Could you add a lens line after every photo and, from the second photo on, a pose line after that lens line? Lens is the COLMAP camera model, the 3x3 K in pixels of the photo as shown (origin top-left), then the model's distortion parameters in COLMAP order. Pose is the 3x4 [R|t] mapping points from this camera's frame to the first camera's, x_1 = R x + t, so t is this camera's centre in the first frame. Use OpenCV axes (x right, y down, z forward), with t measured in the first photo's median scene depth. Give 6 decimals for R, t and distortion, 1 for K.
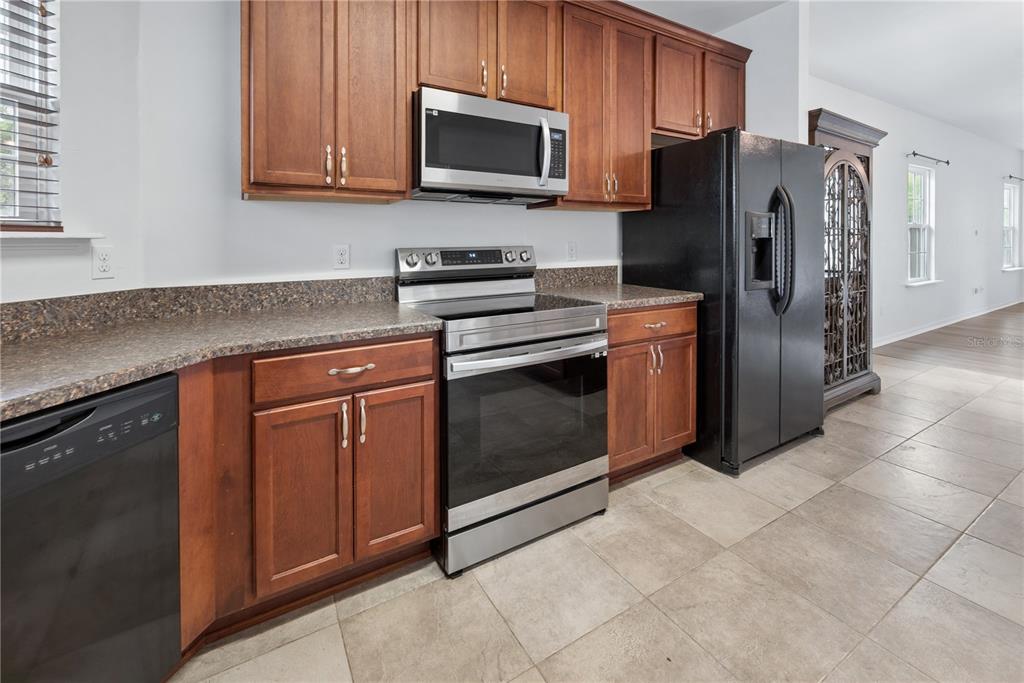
lens RADIAL K [[450.0, 0, 511.9], [0, 450.0, 241.9], [0, 0, 1]] dist [0.001181, 0.000274]
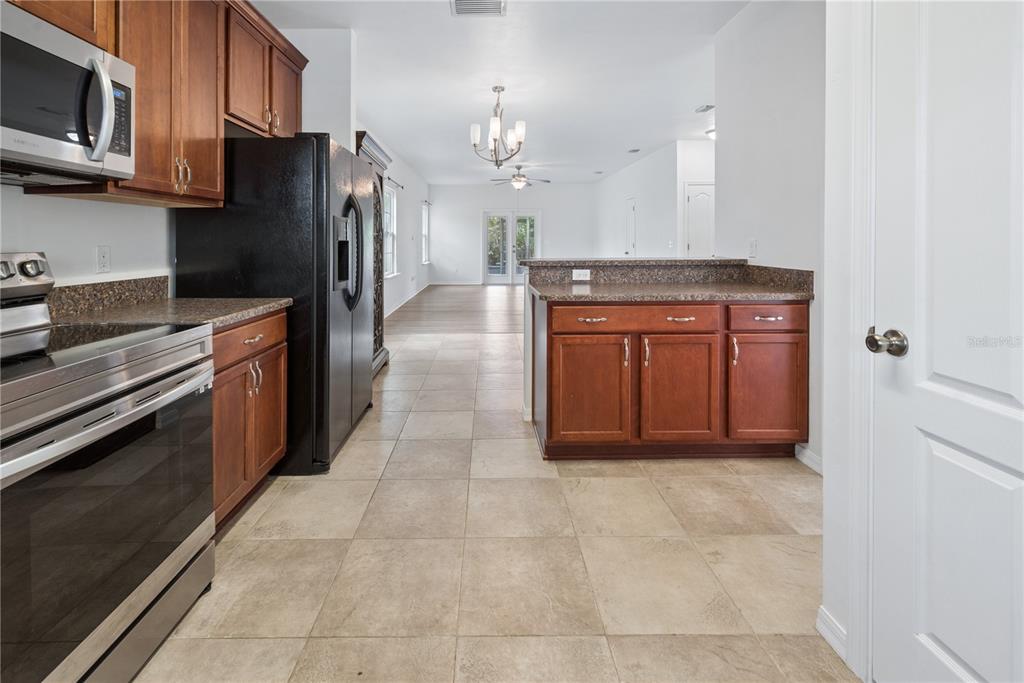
lens RADIAL K [[450.0, 0, 494.6], [0, 450.0, 243.3], [0, 0, 1]] dist [0.001181, 0.000274]
pose [[0.513045, -0.000515, 0.858362, -0.192479], [0.005529, 0.999981, -0.002705, 0.001962], [-0.858344, 0.006134, 0.513038, 0.140612]]
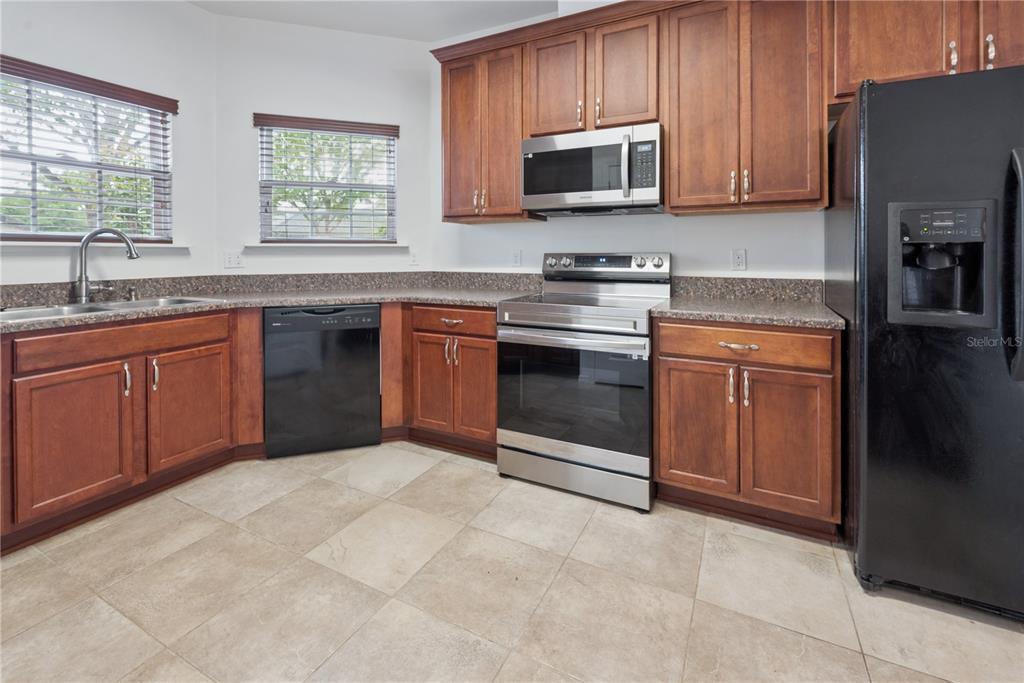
lens RADIAL K [[450.0, 0, 522.5], [0, 450.0, 249.1], [0, 0, 1]] dist [0.001181, 0.000274]
pose [[0.531233, 0.000613, -0.847225, 0.811920], [-0.003585, 0.999992, -0.001525, 0.003865], [0.847218, 0.003847, 0.531232, 0.194536]]
